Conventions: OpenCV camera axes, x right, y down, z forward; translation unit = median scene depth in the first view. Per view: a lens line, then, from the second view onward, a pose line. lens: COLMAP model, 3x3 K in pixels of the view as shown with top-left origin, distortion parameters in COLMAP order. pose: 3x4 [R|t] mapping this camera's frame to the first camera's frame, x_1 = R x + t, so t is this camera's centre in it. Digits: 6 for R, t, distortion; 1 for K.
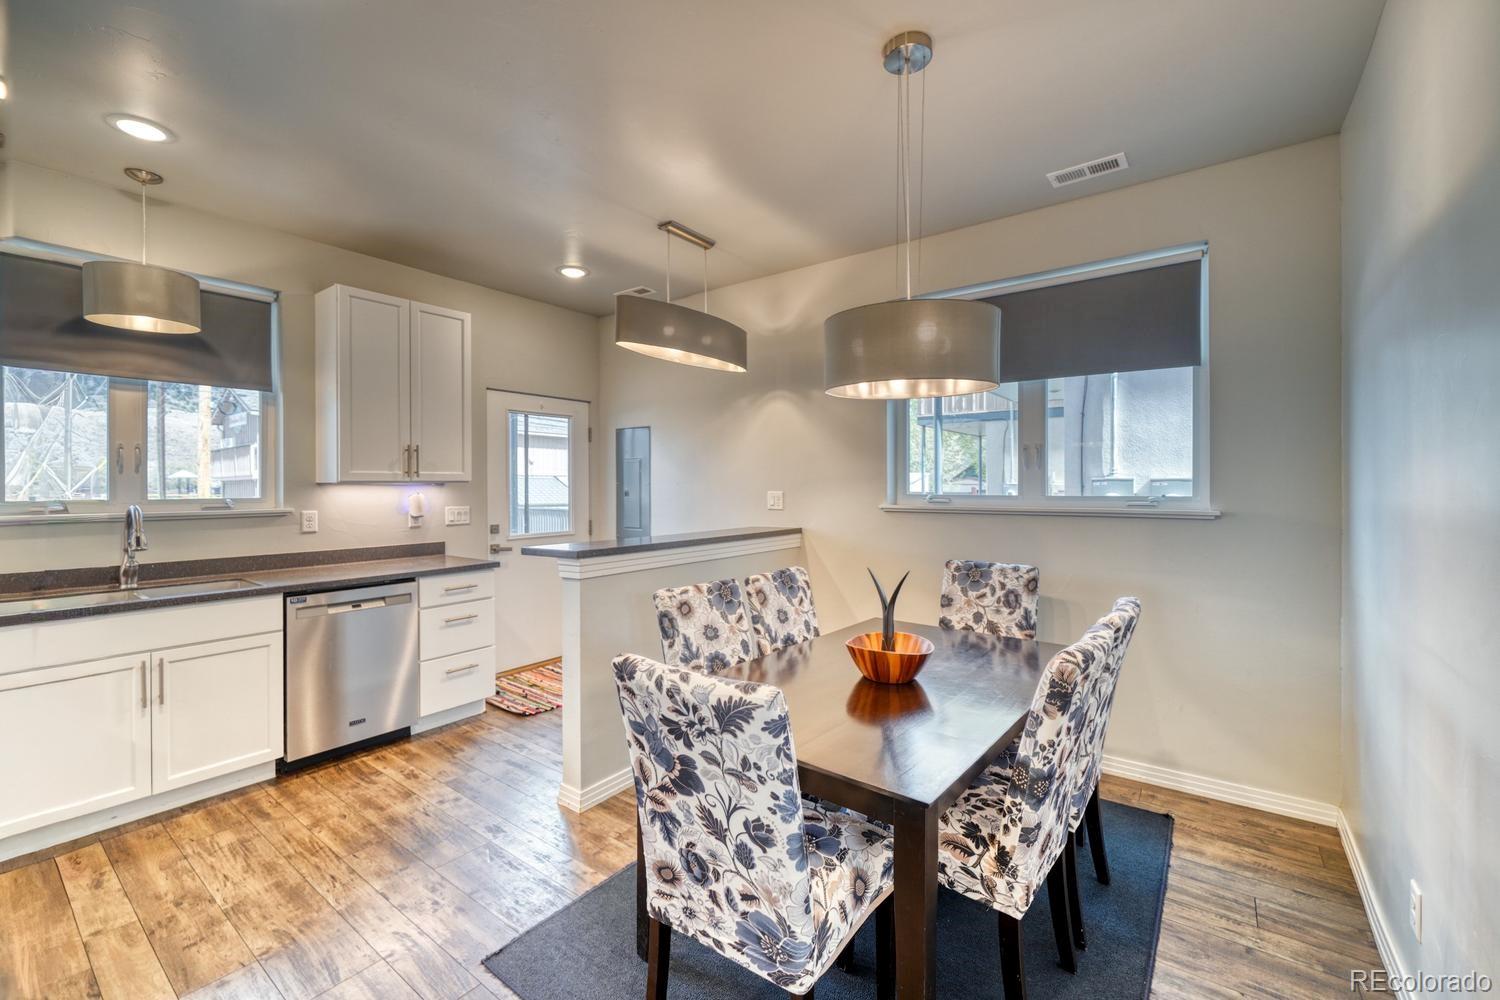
lens RADIAL K [[622.3, 0, 734.3], [0, 622.3, 494.9], [0, 0, 1]] dist [0.001008, -0.000212]
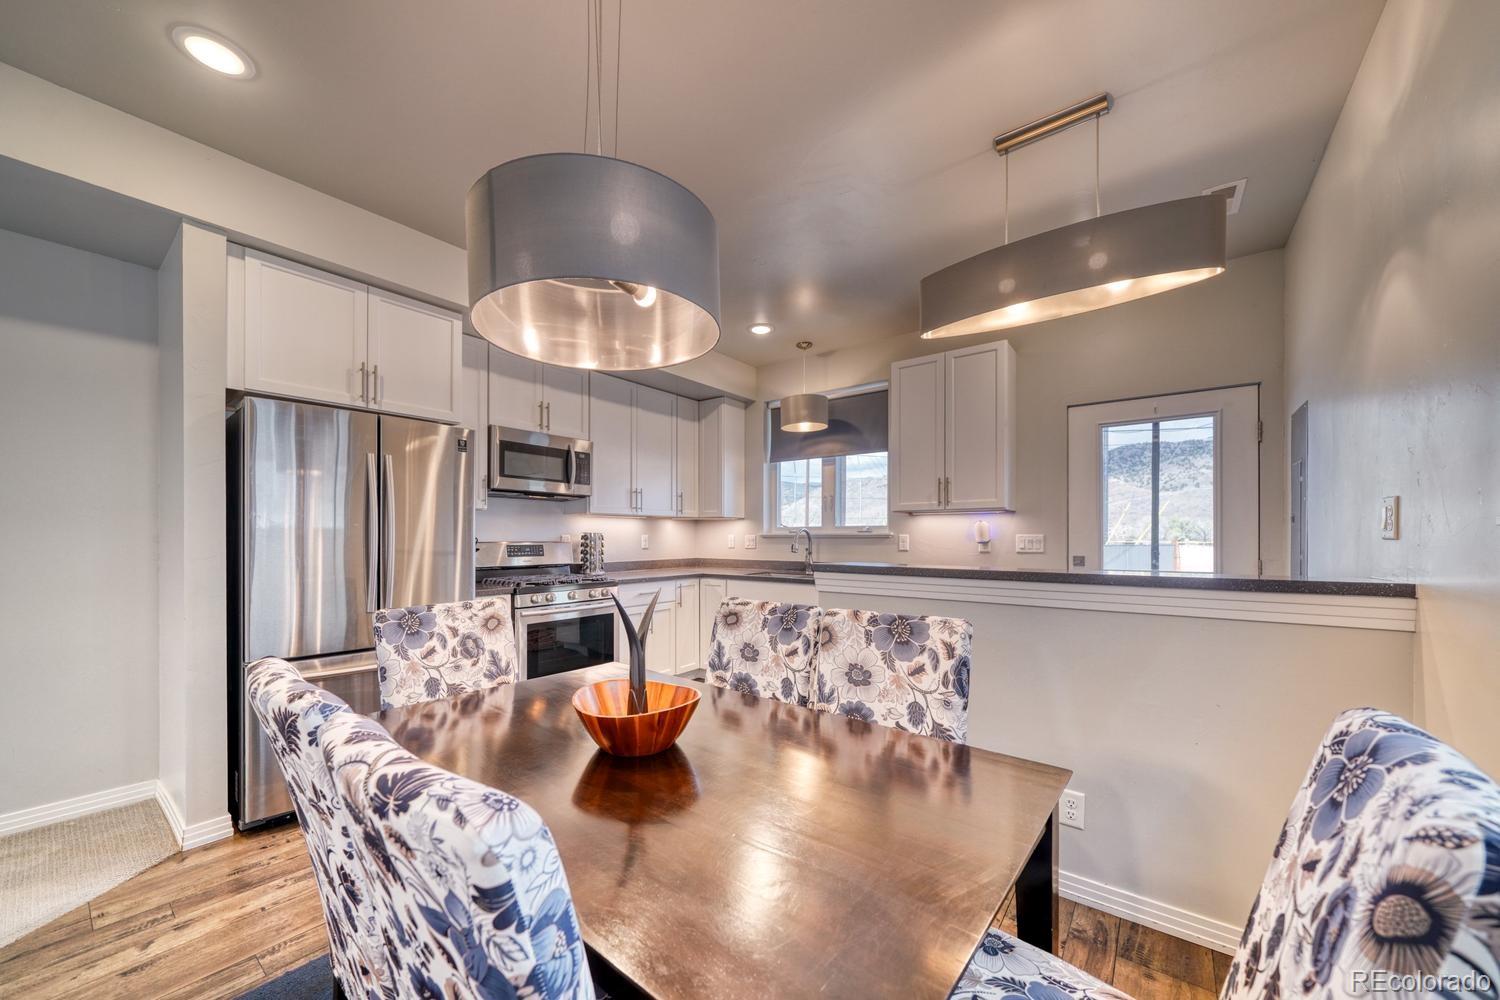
lens RADIAL K [[552.7, 0, 749.6], [0, 552.7, 535.8], [0, 0, 1]] dist [0.000097, -0.000006]
pose [[0.006074, 0.000427, -0.999981, 0.573909], [-0.015722, 0.999876, 0.000332, 0.036913], [0.999858, 0.015720, 0.006079, 0.736922]]
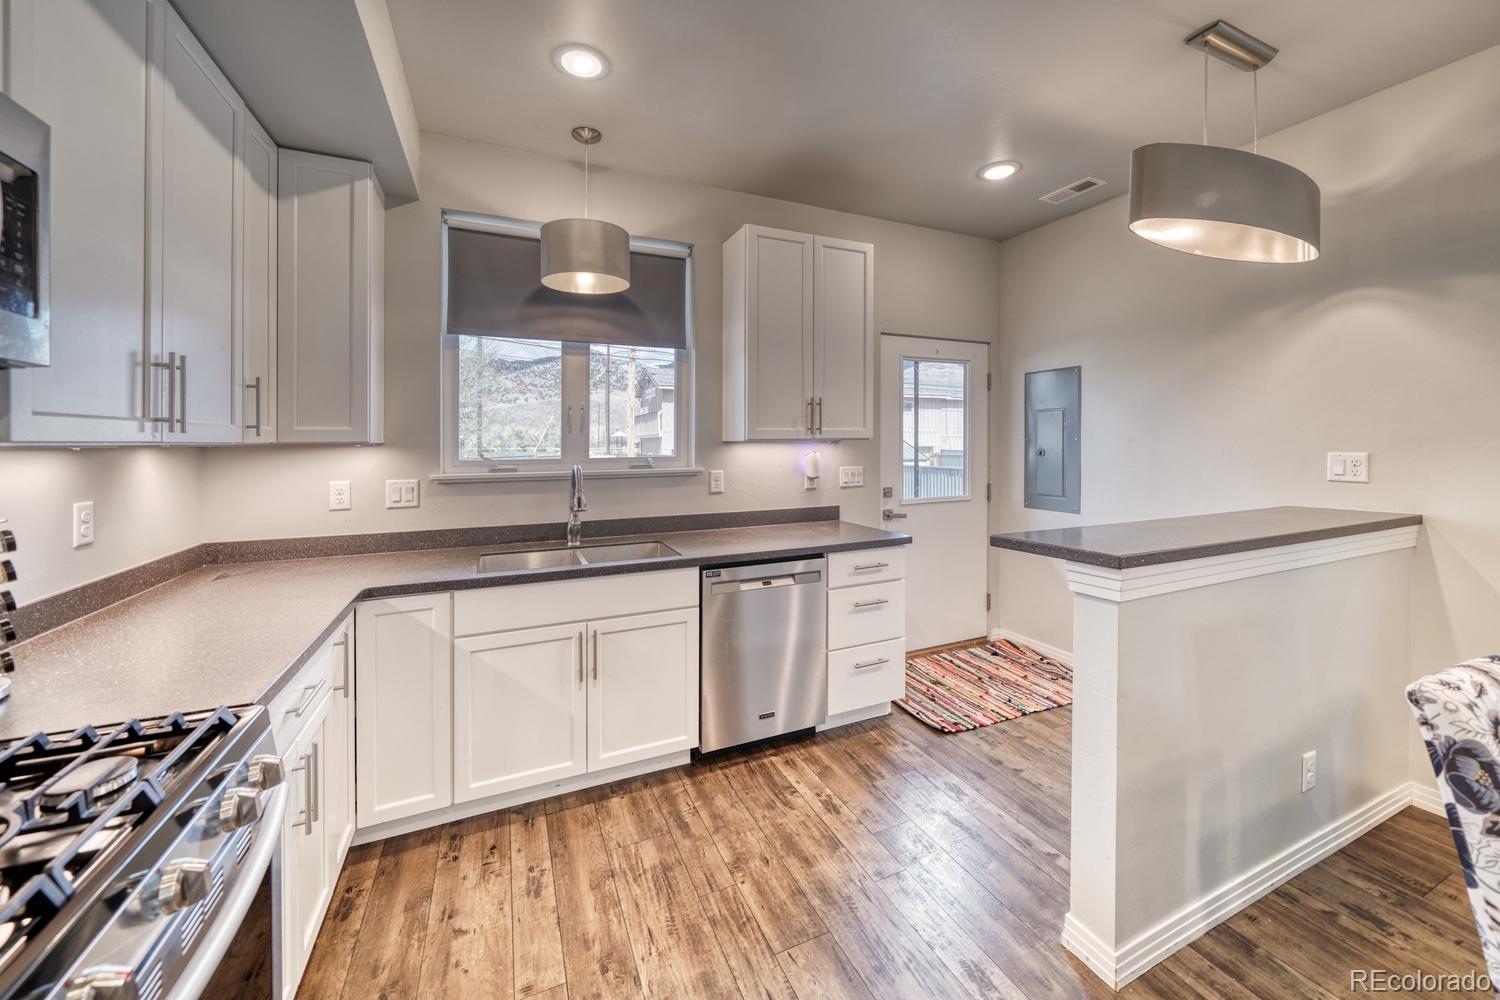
lens RADIAL K [[555.4, 0, 752.3], [0, 555.4, 442.2], [0, 0, 1]] dist [-0.000394, -0.000033]
pose [[0.882808, -0.001765, -0.469731, -0.260727], [-0.003734, 0.999935, -0.010774, -0.010041], [0.469720, 0.011265, 0.882744, 0.303473]]
